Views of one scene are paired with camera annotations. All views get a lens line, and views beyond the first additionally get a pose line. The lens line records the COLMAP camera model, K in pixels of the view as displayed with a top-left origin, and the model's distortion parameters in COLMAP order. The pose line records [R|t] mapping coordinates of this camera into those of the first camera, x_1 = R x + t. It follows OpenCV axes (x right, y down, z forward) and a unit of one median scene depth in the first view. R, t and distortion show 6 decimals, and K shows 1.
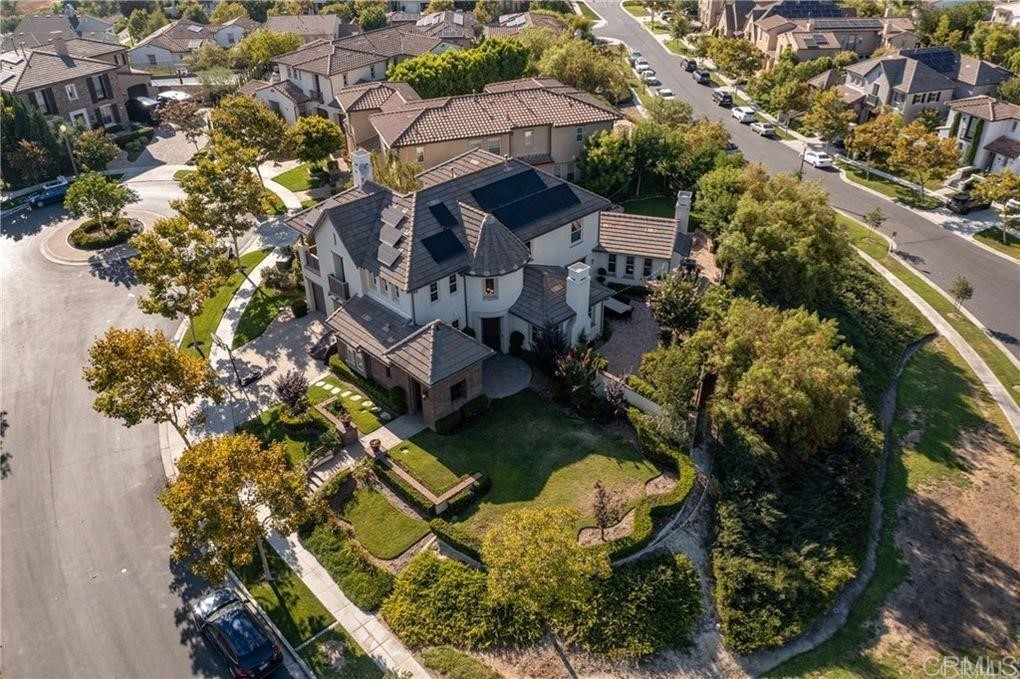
lens RADIAL K [[789.9, 0, 511.5], [0, 789.9, 341.1], [0, 0, 1]] dist [-0.013768, -0.006215]
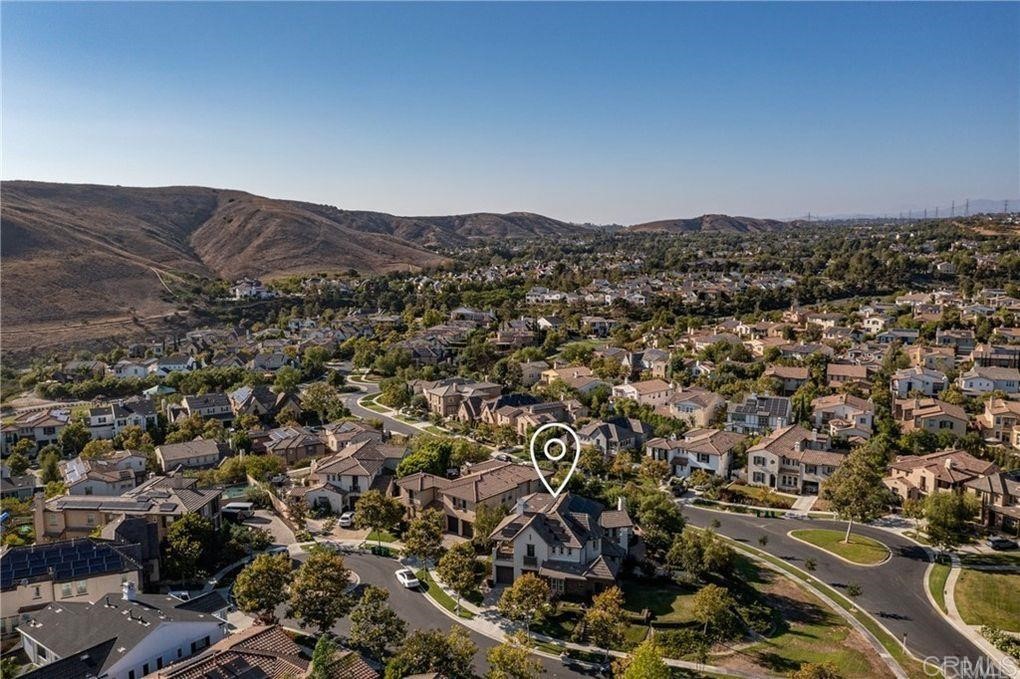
lens RADIAL K [[789.9, 0, 509.5], [0, 789.9, 339.9], [0, 0, 1]] dist [-0.013768, -0.006215]
pose [[0.865203, -0.058965, 0.497944, -0.796632], [0.272053, 0.889390, -0.367387, 0.104679], [-0.421203, 0.453331, 0.785544, -0.577963]]
